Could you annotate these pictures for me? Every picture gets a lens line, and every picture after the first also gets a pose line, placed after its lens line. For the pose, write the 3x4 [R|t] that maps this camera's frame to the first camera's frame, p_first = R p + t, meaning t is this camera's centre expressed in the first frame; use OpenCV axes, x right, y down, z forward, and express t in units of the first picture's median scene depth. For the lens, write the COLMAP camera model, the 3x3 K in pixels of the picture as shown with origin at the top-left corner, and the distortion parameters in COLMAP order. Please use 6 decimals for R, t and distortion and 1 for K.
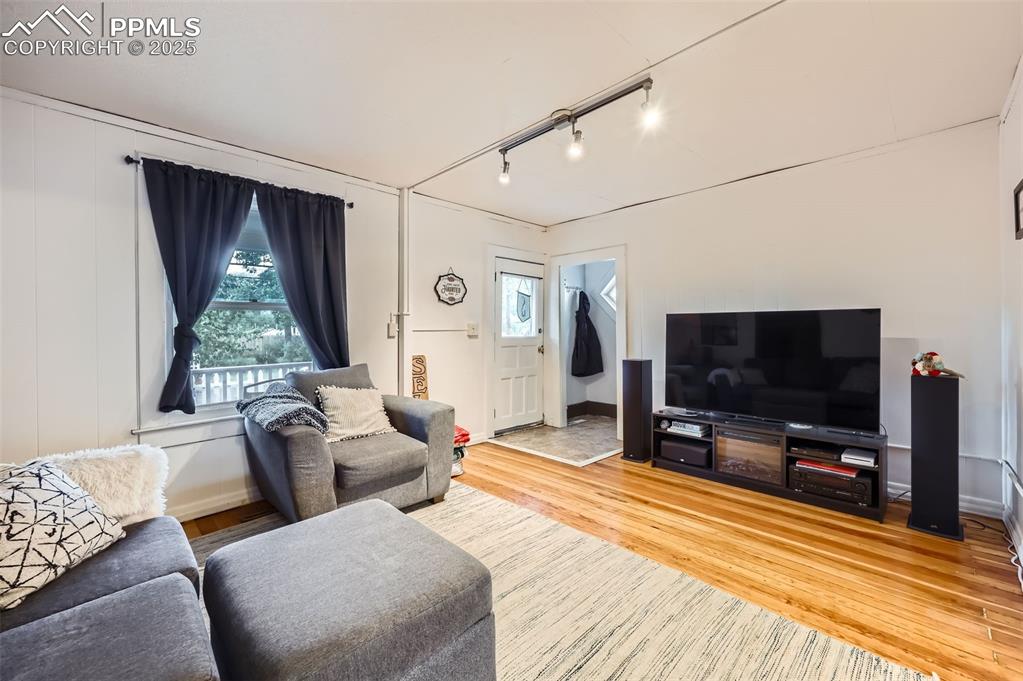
lens RADIAL K [[413.9, 0, 515.8], [0, 413.9, 335.4], [0, 0, 1]] dist [0.000425, 0.000451]
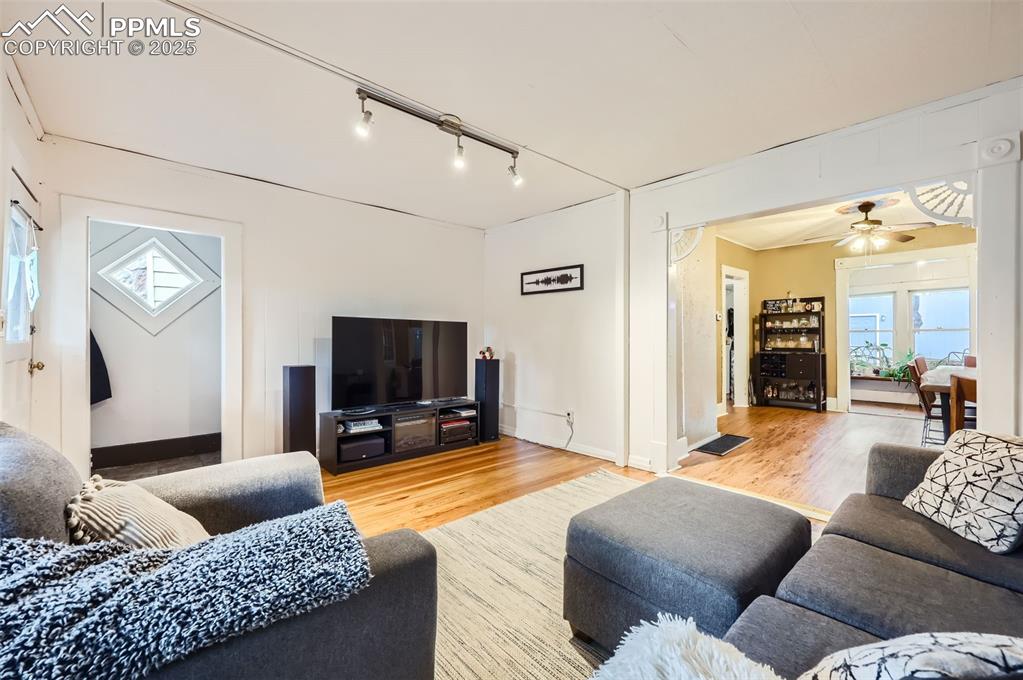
lens RADIAL K [[413.9, 0, 515.4], [0, 413.9, 336.9], [0, 0, 1]] dist [0.000425, 0.000451]
pose [[0.043418, 0.009411, 0.999013, -0.782904], [0.006883, 0.999929, -0.009719, 0.012391], [-0.999033, 0.007298, 0.043350, 0.694107]]
